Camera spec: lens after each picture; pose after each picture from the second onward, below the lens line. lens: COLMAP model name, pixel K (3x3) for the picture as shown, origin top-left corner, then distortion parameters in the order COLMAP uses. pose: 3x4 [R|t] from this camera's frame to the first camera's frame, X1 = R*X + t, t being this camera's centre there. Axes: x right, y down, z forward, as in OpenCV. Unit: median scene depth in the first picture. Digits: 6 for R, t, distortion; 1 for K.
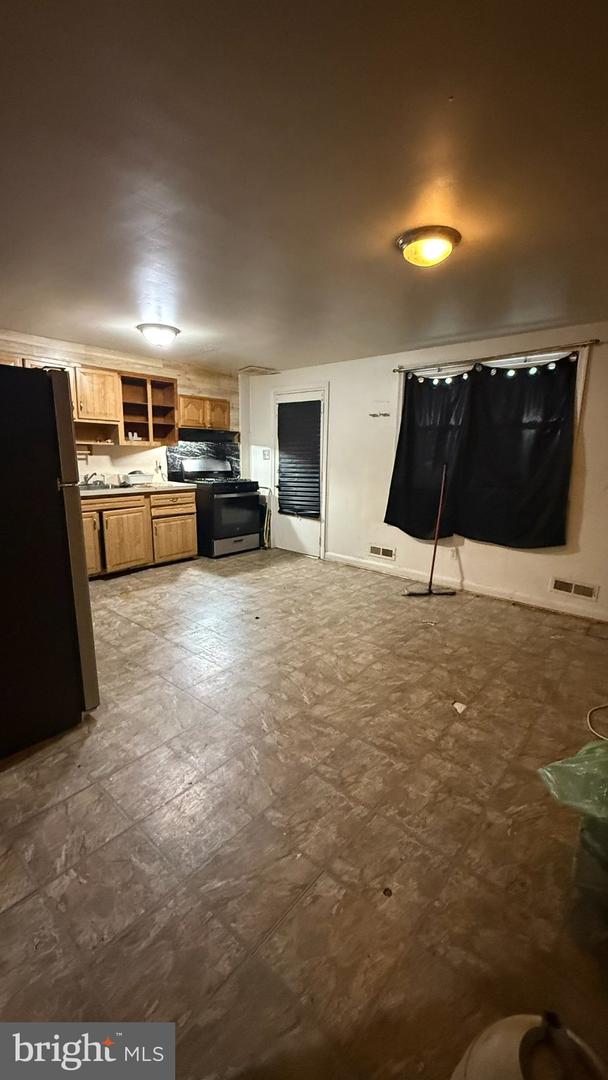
lens RADIAL K [[429.4, 0, 306.3], [0, 429.4, 536.4], [0, 0, 1]] dist [-0.001071, 0.000641]
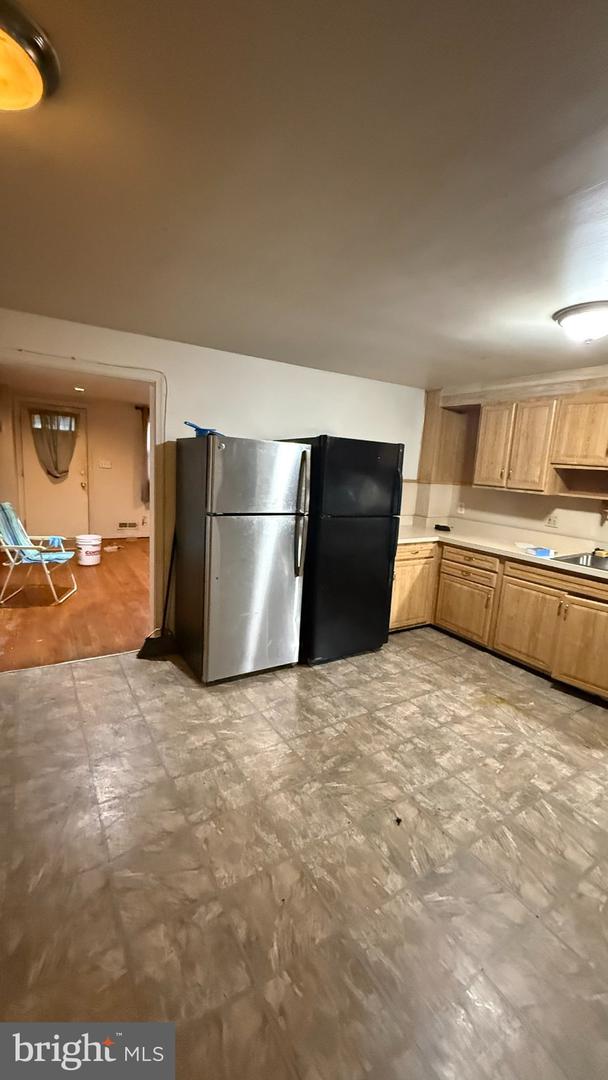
lens RADIAL K [[429.4, 0, 306.3], [0, 429.4, 536.4], [0, 0, 1]] dist [-0.001071, 0.000641]
pose [[-0.293062, 0.127586, -0.947542, 0.386739], [-0.244382, 0.948139, 0.203250, -0.232885], [0.924333, 0.291127, -0.246684, 0.919122]]
